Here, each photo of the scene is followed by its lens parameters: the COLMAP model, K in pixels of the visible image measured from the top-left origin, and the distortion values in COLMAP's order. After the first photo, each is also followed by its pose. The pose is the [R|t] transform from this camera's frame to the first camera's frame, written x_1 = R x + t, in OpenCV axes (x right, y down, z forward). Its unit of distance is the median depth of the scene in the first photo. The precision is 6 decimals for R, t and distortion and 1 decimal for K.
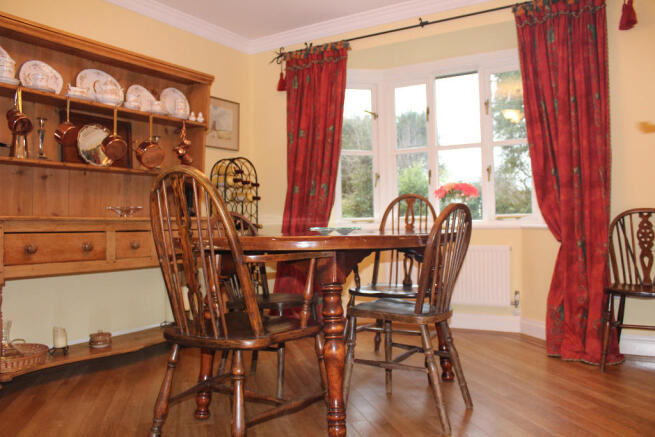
lens RADIAL K [[558.0, 0, 327.3], [0, 558.0, 218.1], [0, 0, 1]] dist [-0.129422, 0.094351]
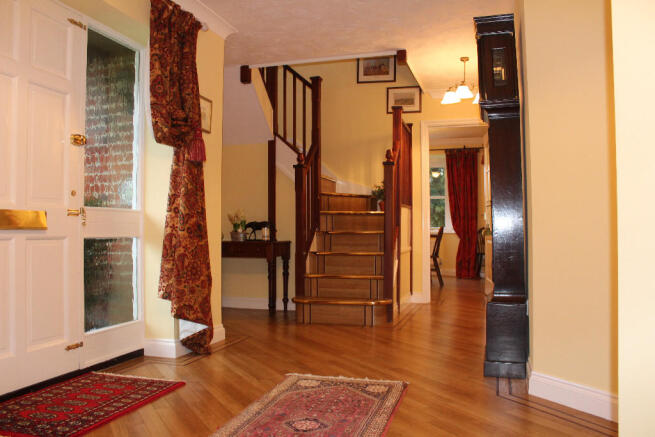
lens RADIAL K [[558.0, 0, 327.8], [0, 558.0, 219.9], [0, 0, 1]] dist [-0.129422, 0.094351]
pose [[0.982762, 0.010577, 0.184572, -0.757838], [-0.009641, 0.999936, -0.005968, -0.027203], [-0.184623, 0.004086, 0.982801, -1.642570]]
